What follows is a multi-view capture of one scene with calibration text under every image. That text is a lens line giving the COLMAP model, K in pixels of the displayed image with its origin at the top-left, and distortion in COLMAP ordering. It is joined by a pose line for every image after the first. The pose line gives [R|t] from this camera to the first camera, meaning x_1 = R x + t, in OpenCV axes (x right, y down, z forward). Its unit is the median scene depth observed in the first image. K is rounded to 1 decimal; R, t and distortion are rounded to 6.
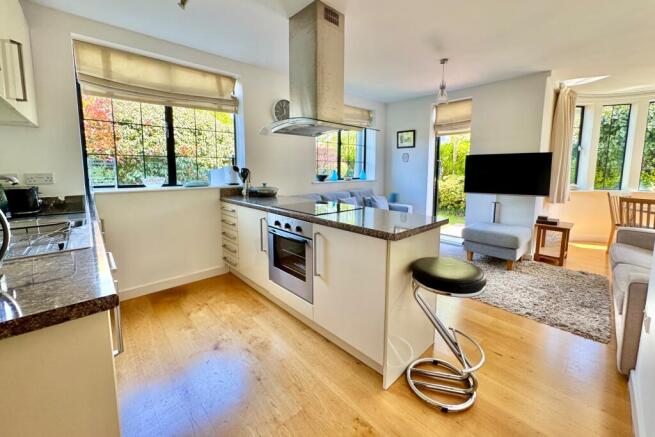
lens RADIAL K [[262.0, 0, 328.0], [0, 262.0, 197.1], [0, 0, 1]] dist [-0.001344, -0.000368]
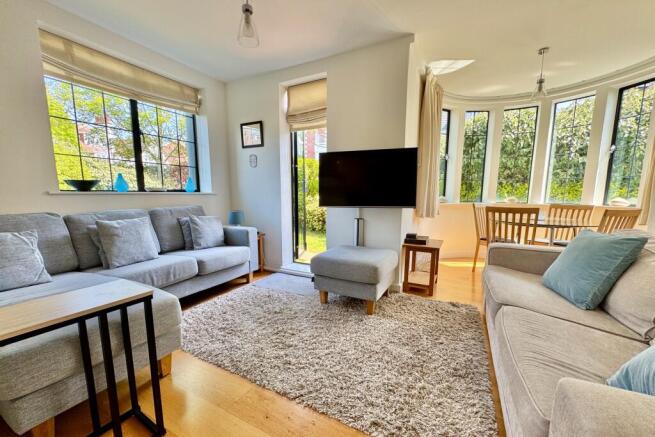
lens RADIAL K [[264.9, 0, 327.1], [0, 264.9, 230.8], [0, 0, 1]] dist [0.000351, -0.000058]
pose [[0.942133, -0.045562, 0.332128, 0.303467], [0.035174, 0.998688, 0.037226, 0.024000], [-0.333388, -0.023390, 0.942500, 0.319053]]
